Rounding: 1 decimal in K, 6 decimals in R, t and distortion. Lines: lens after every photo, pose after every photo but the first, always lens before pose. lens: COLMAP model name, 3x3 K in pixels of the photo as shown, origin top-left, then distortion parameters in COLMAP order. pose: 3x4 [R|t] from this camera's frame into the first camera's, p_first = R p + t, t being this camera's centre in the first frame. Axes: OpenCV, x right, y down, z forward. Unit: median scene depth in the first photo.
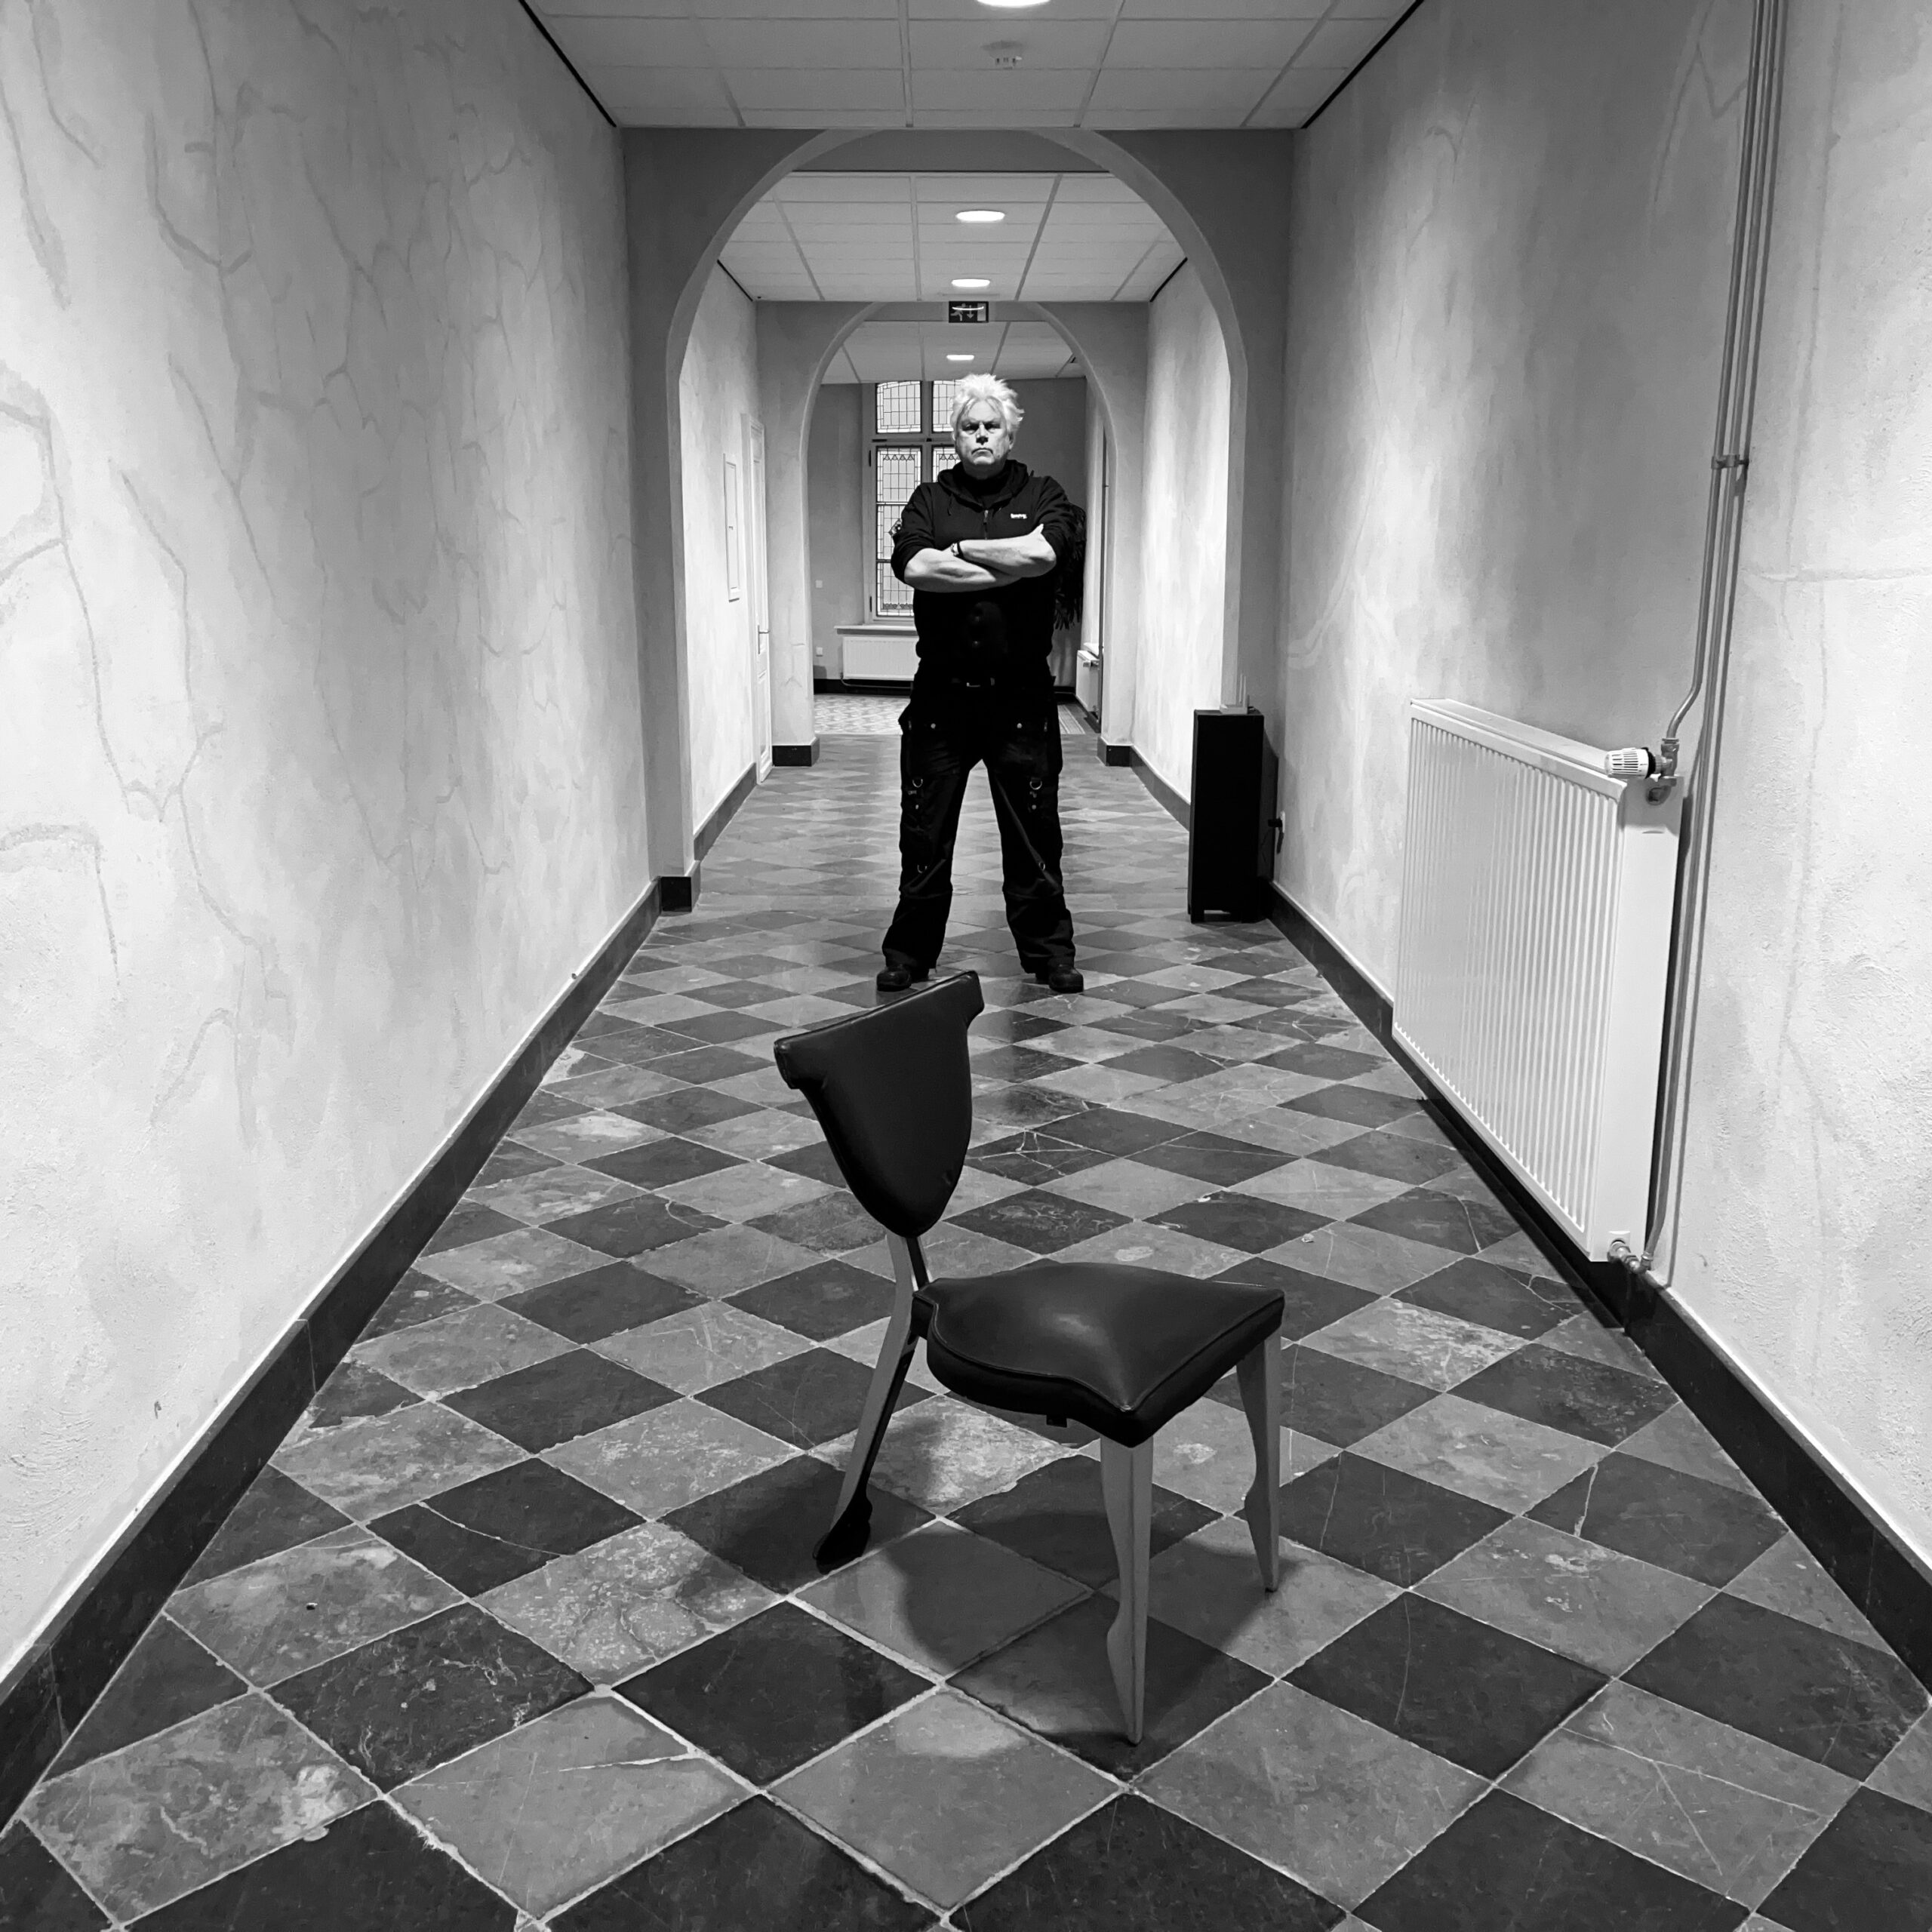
lens RADIAL K [[1896.1, 0, 966.0], [0, 1896.1, 966.0], [0, 0, 1]] dist [0.049856, -0.061398]
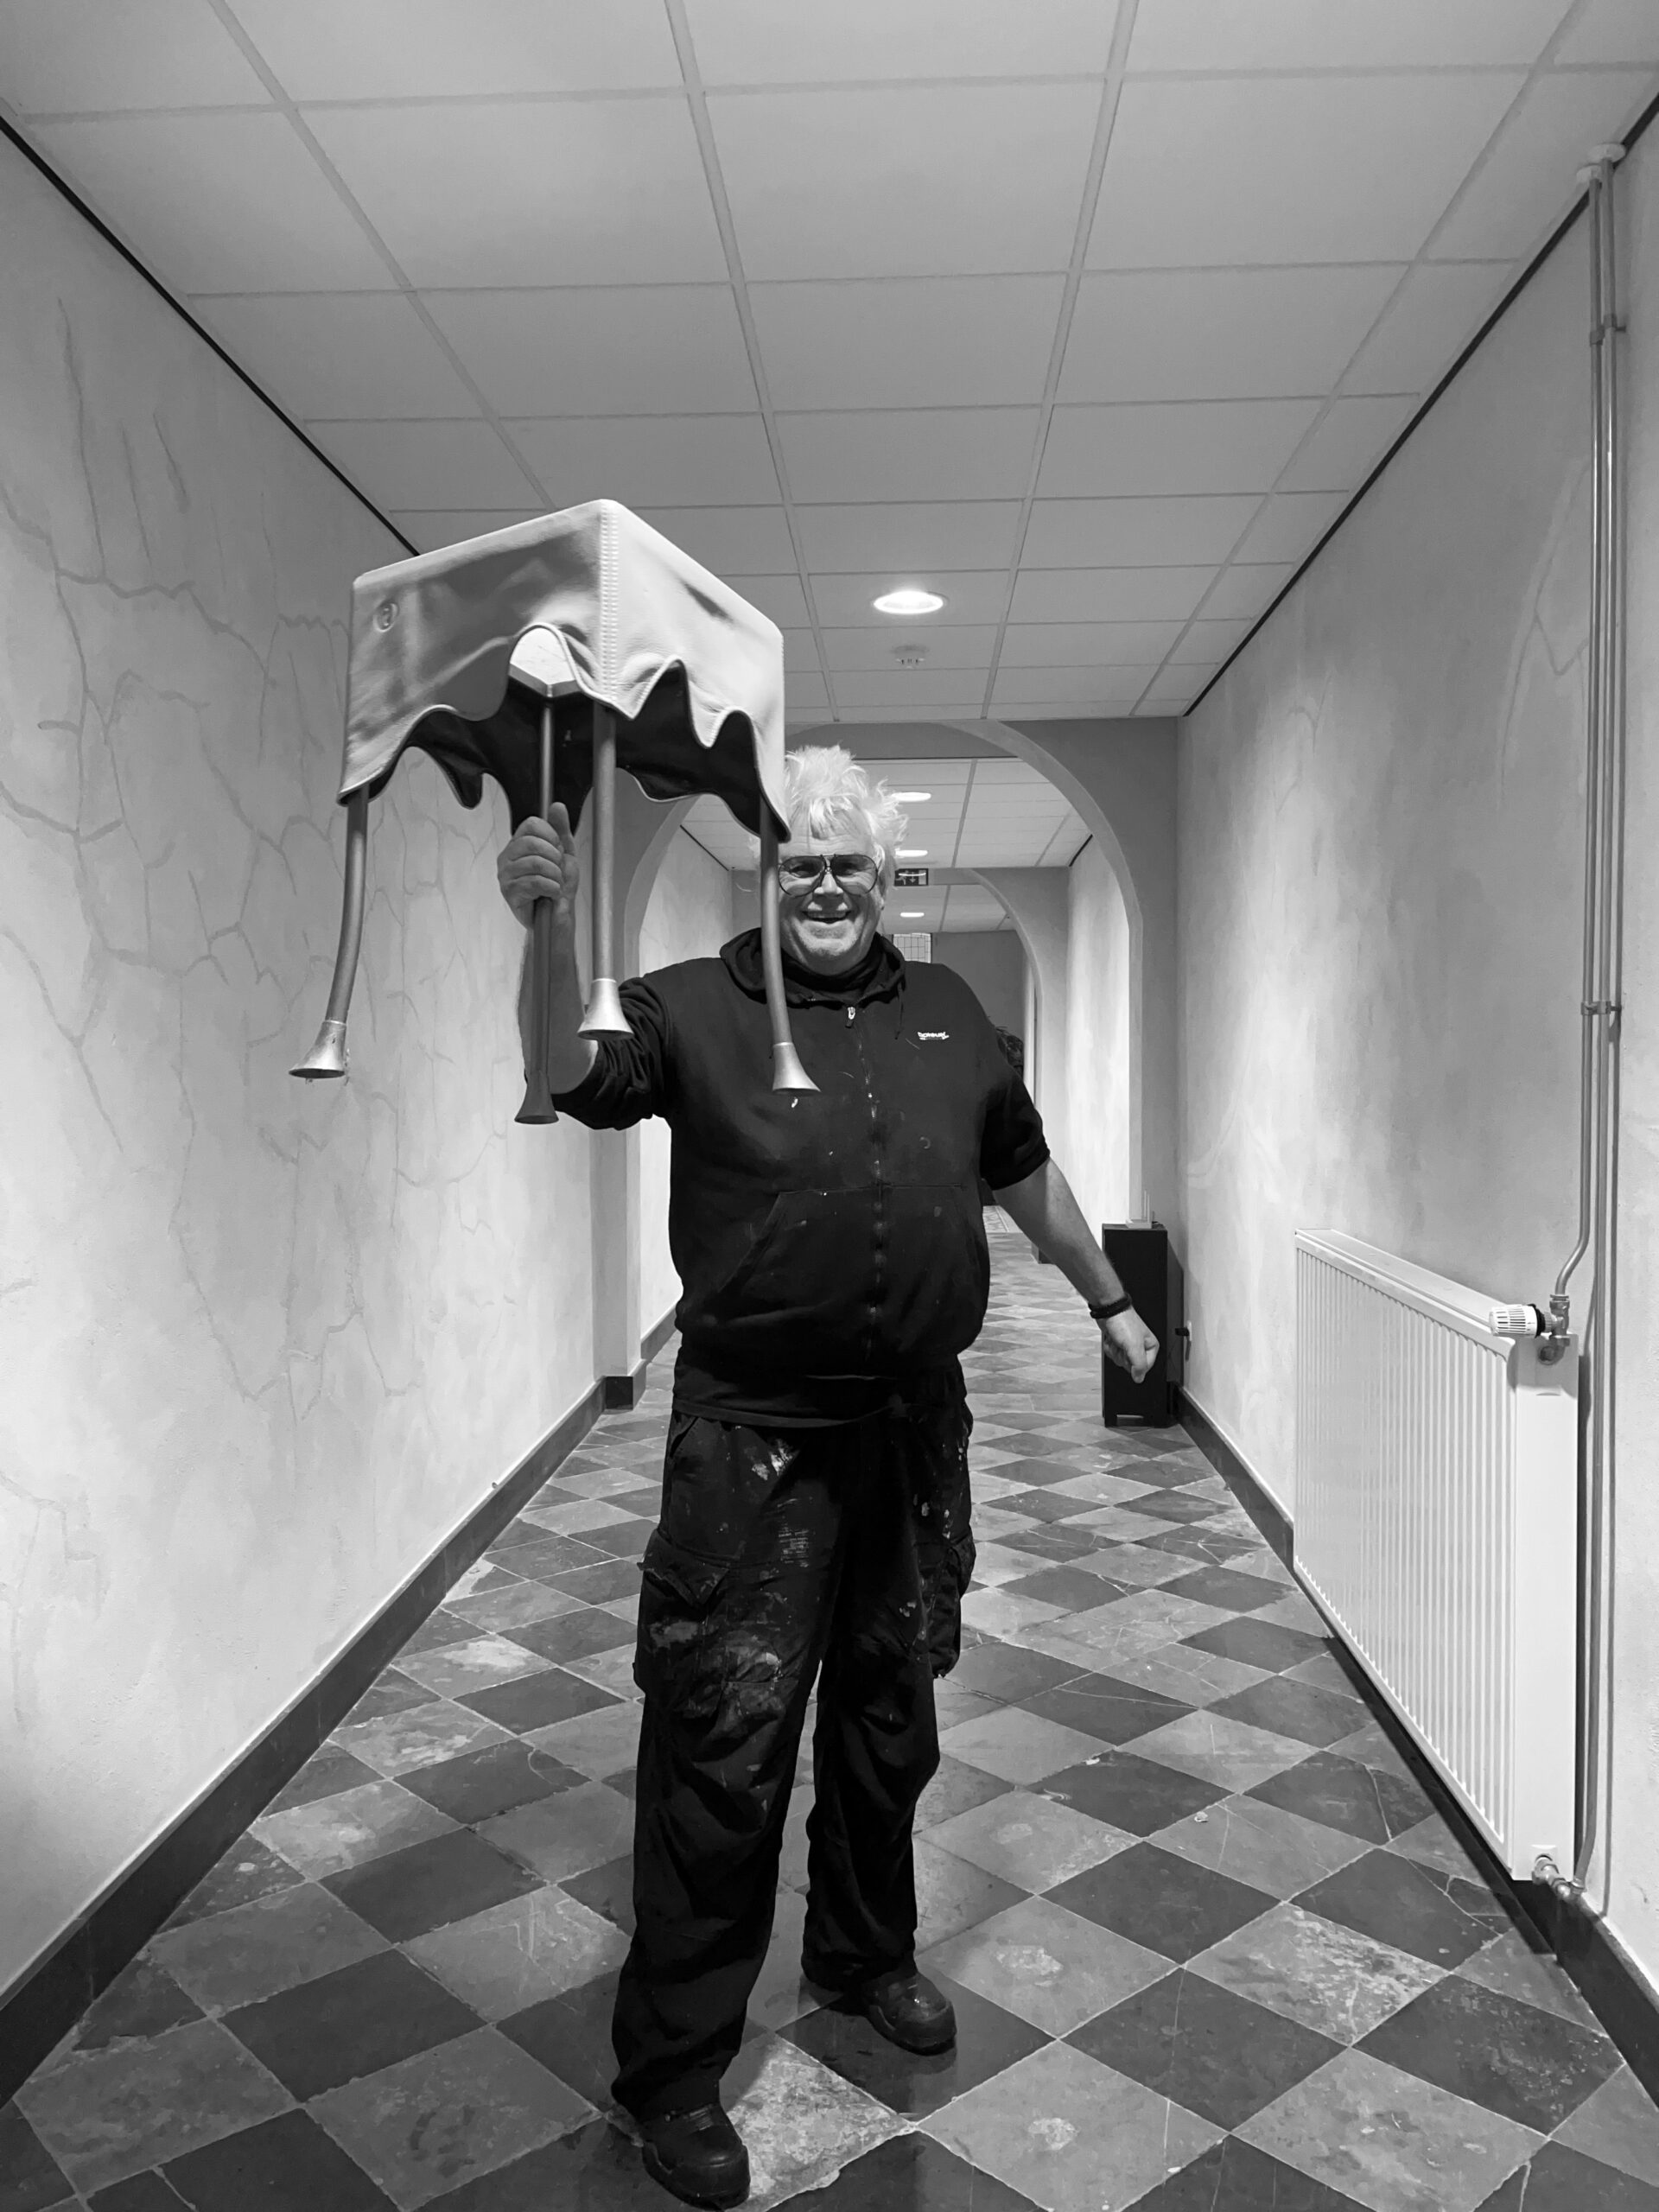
lens RADIAL K [[1635.6, 0, 829.5], [0, 1635.6, 1106.0], [0, 0, 1]] dist [0.073821, -0.098889]
pose [[0.997756, -0.001091, -0.066943, 0.049935], [-0.011717, 0.981591, -0.190637, -0.038668], [0.065919, 0.190994, 0.979375, 0.123576]]
